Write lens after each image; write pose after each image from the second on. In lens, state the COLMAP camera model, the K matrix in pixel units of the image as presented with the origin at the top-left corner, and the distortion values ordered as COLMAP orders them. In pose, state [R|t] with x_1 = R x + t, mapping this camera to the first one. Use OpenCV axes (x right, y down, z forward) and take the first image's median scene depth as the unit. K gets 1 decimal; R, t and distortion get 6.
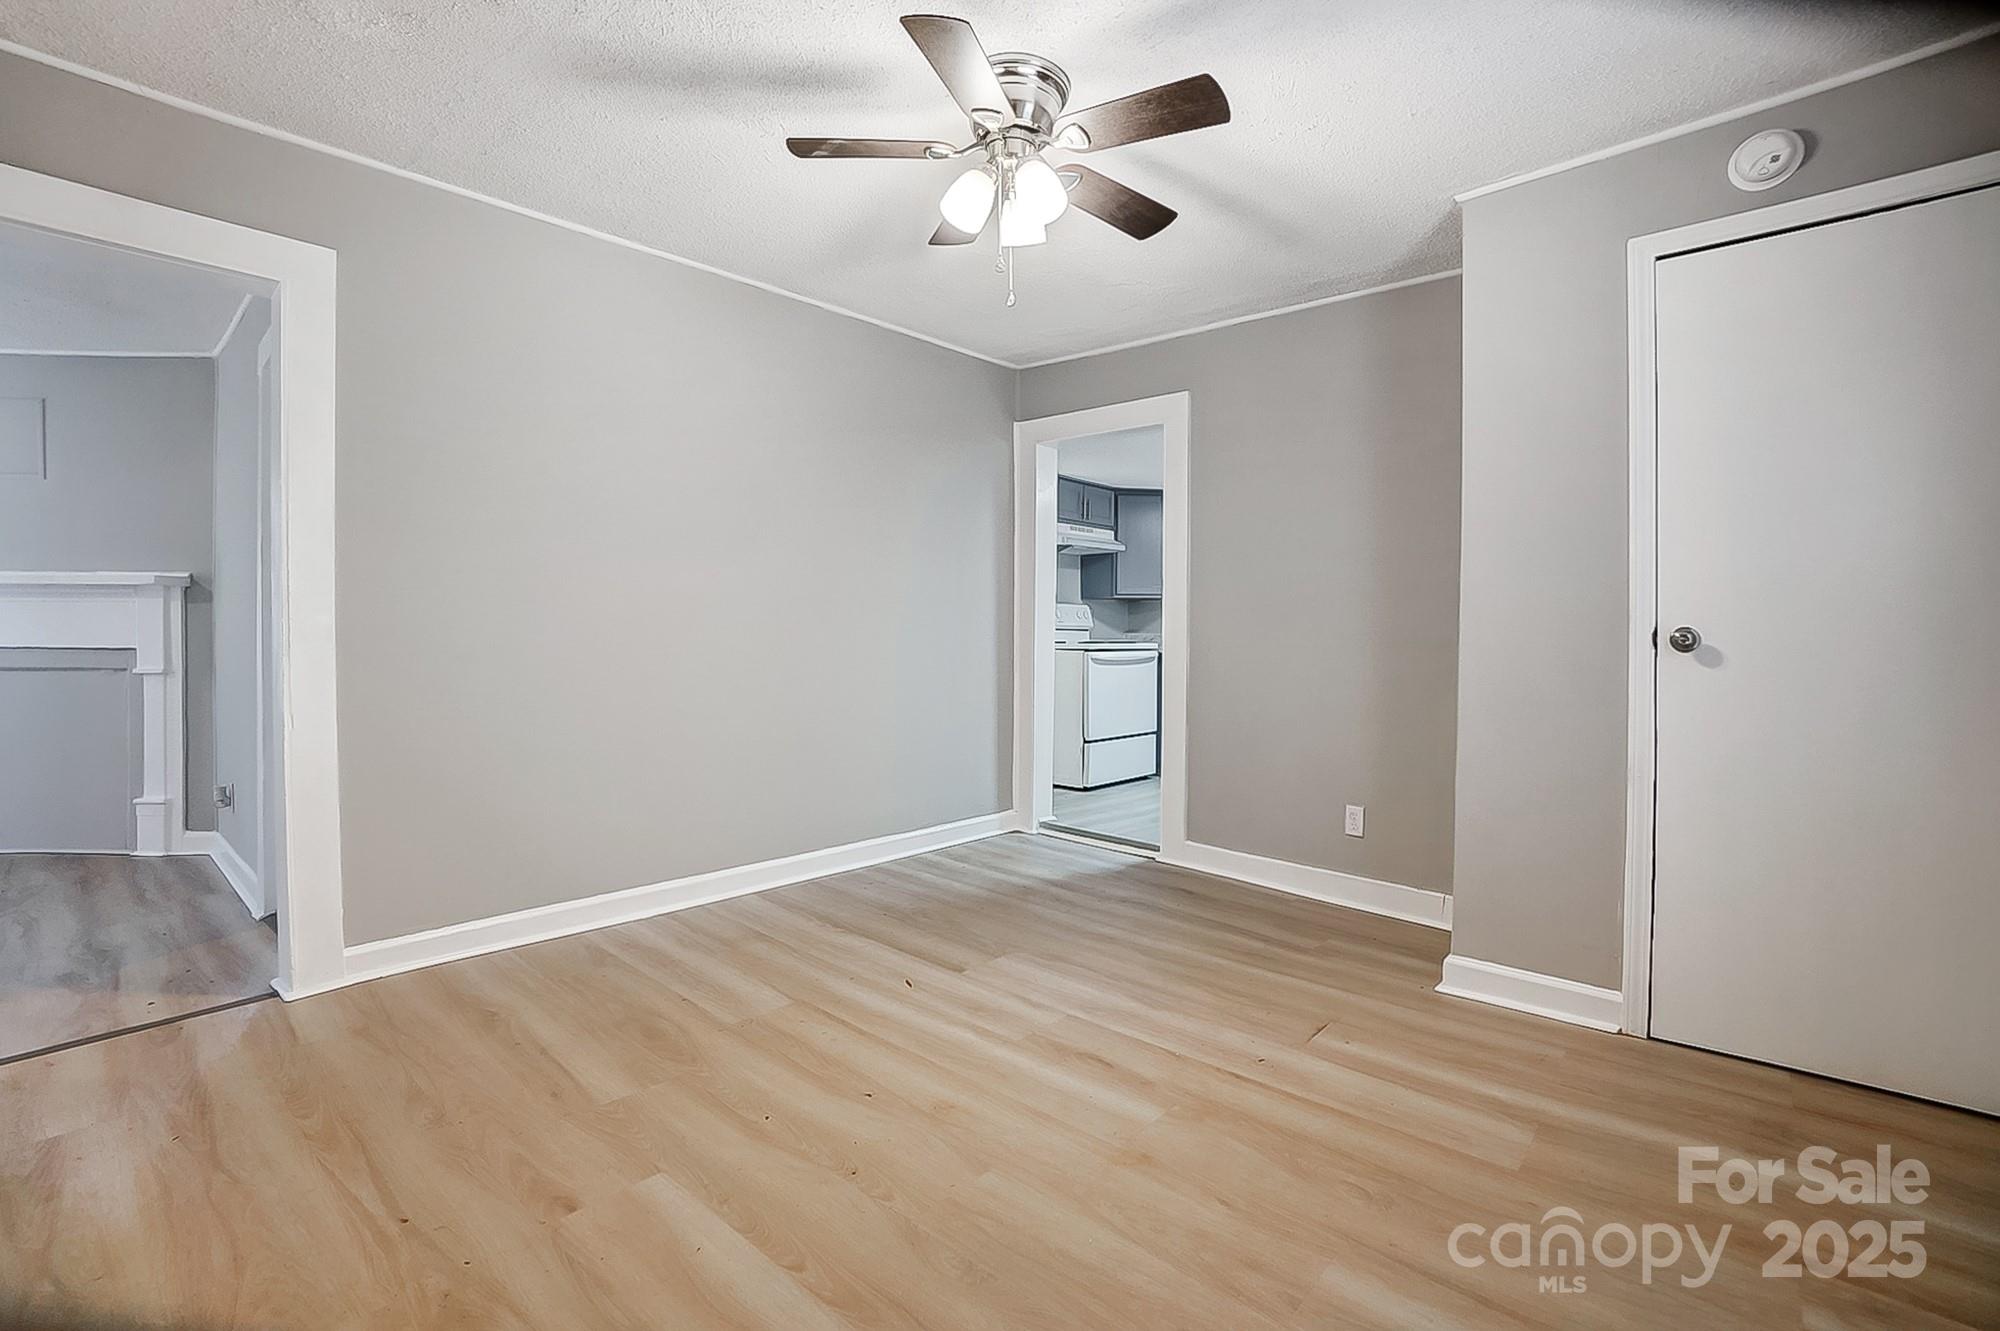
lens RADIAL K [[895.9, 0, 999.3], [0, 895.9, 656.1], [0, 0, 1]] dist [-0.031622, 0.000204]
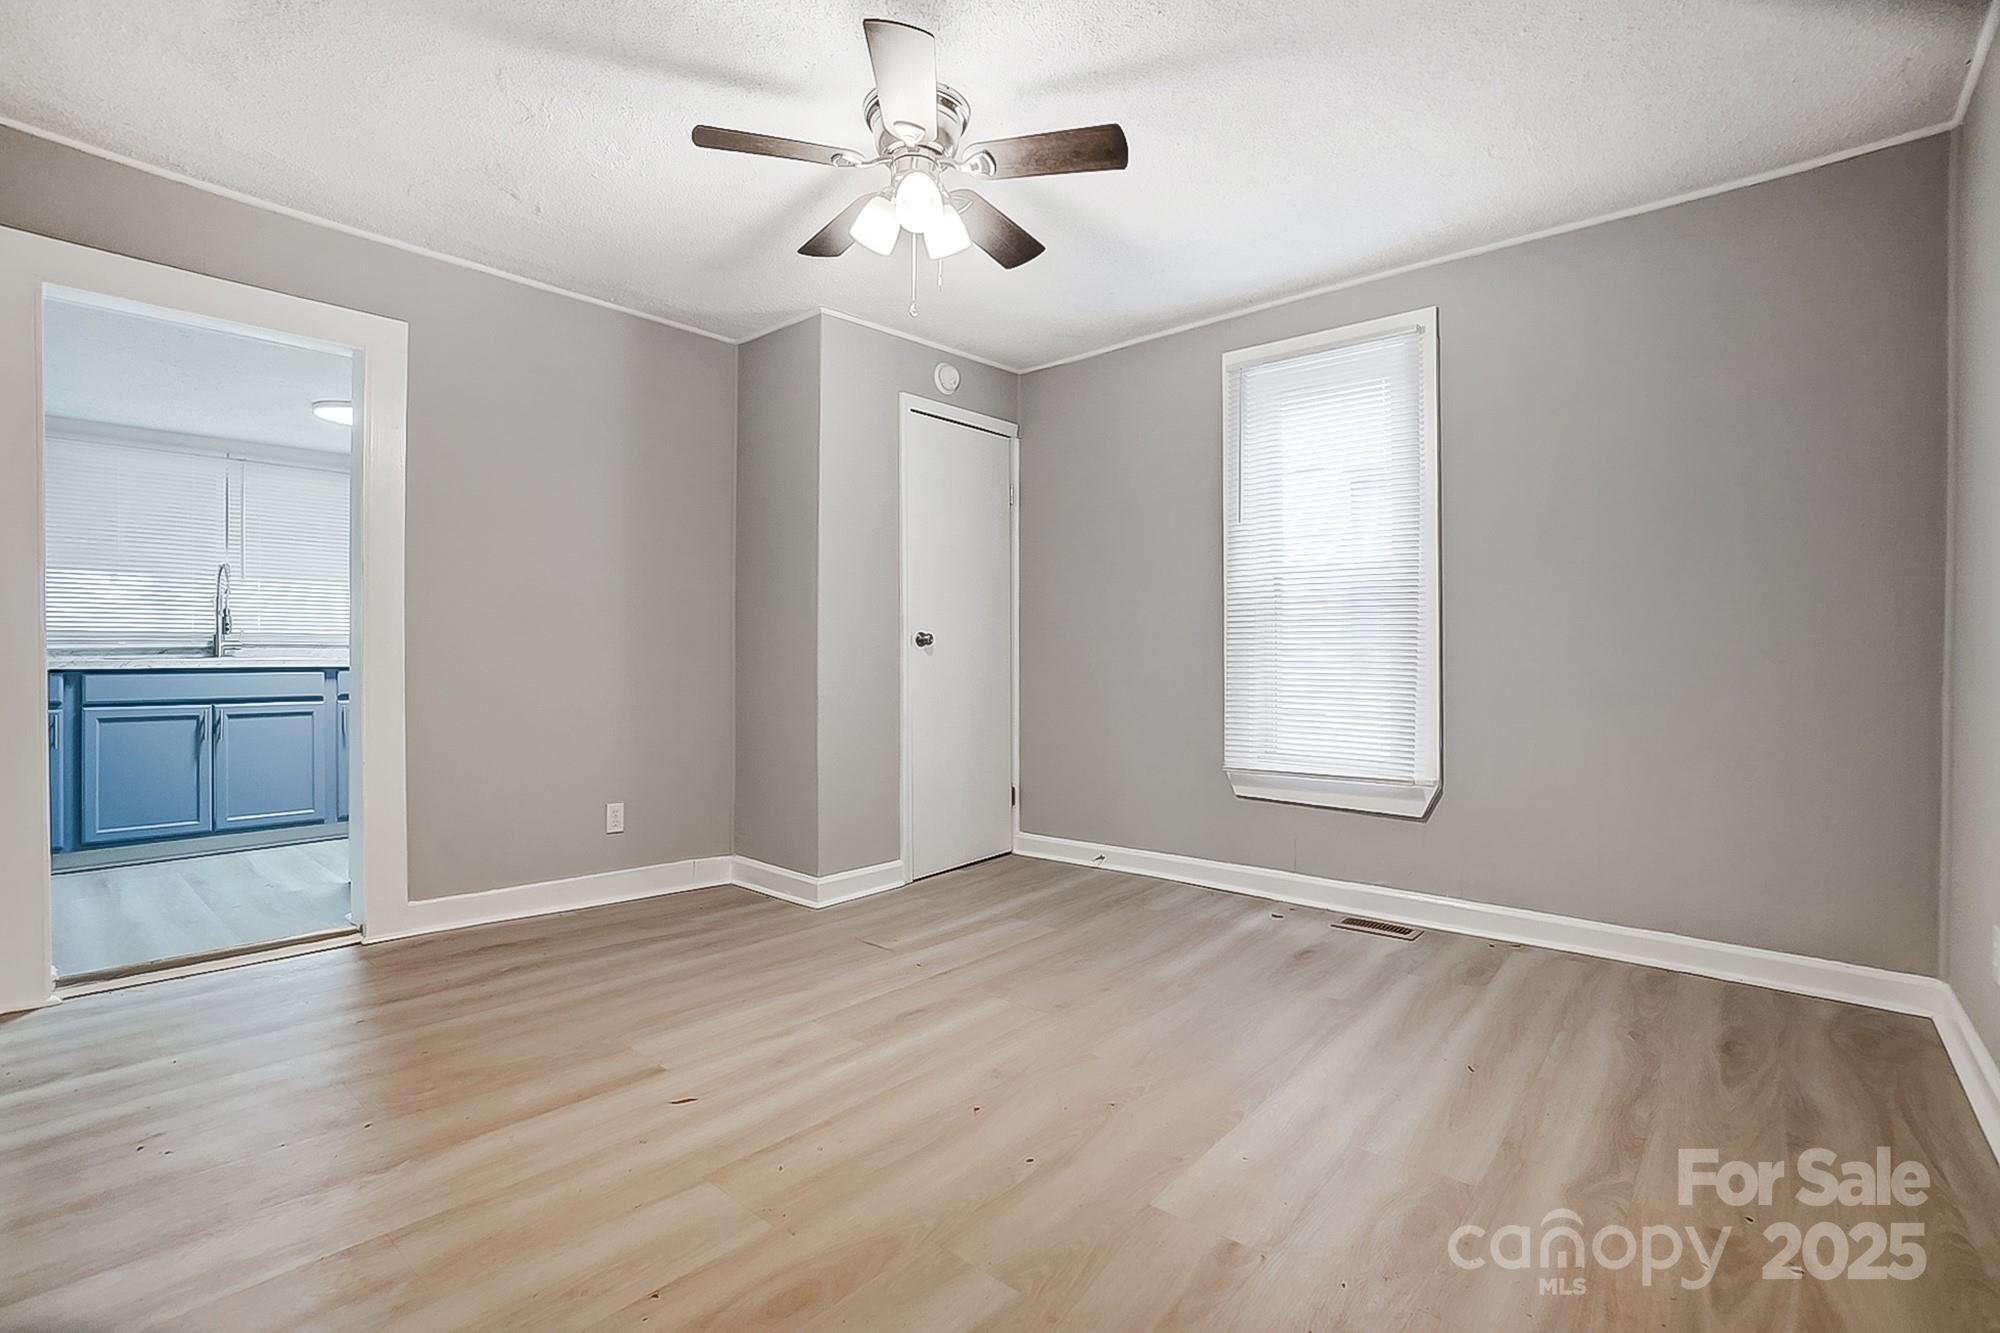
lens RADIAL K [[908.0, 0, 990.6], [0, 908.0, 653.1], [0, 0, 1]] dist [-0.055917, 0.018871]
pose [[-0.009818, -0.005821, 0.999935, -0.800330], [0.024775, 0.999675, 0.006063, -0.001450], [-0.999645, 0.024833, -0.009671, 0.709710]]
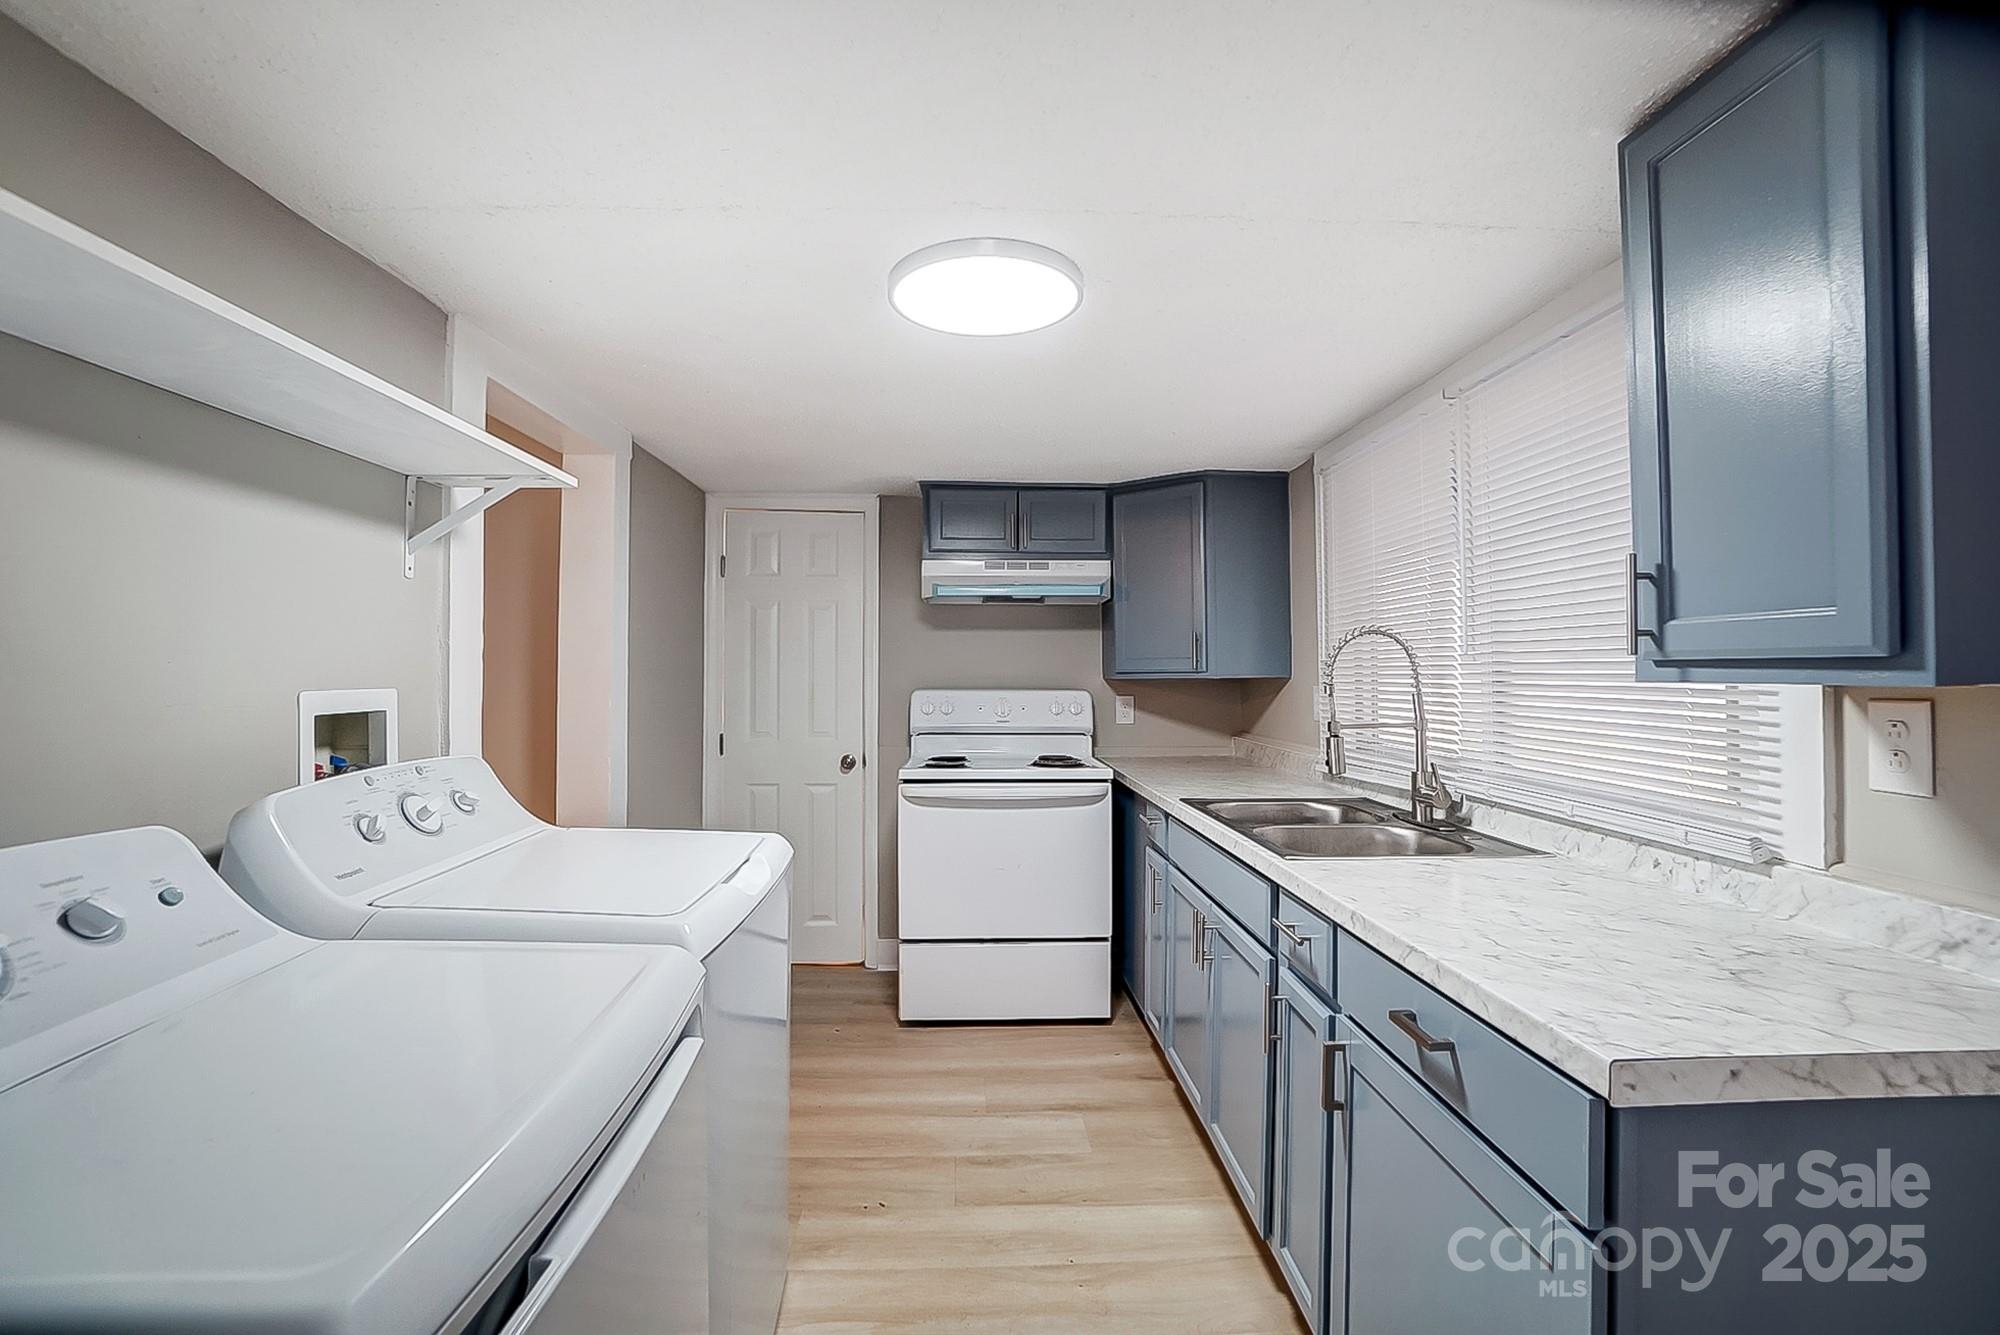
lens RADIAL K [[893.9, 0, 995.7], [0, 893.9, 661.7], [0, 0, 1]] dist [-0.062216, 0.023161]
pose [[0.699493, -0.015679, -0.714468, 1.101969], [-0.015394, 0.999197, -0.036999, -0.123543], [0.714474, 0.036879, 0.698690, 1.282761]]
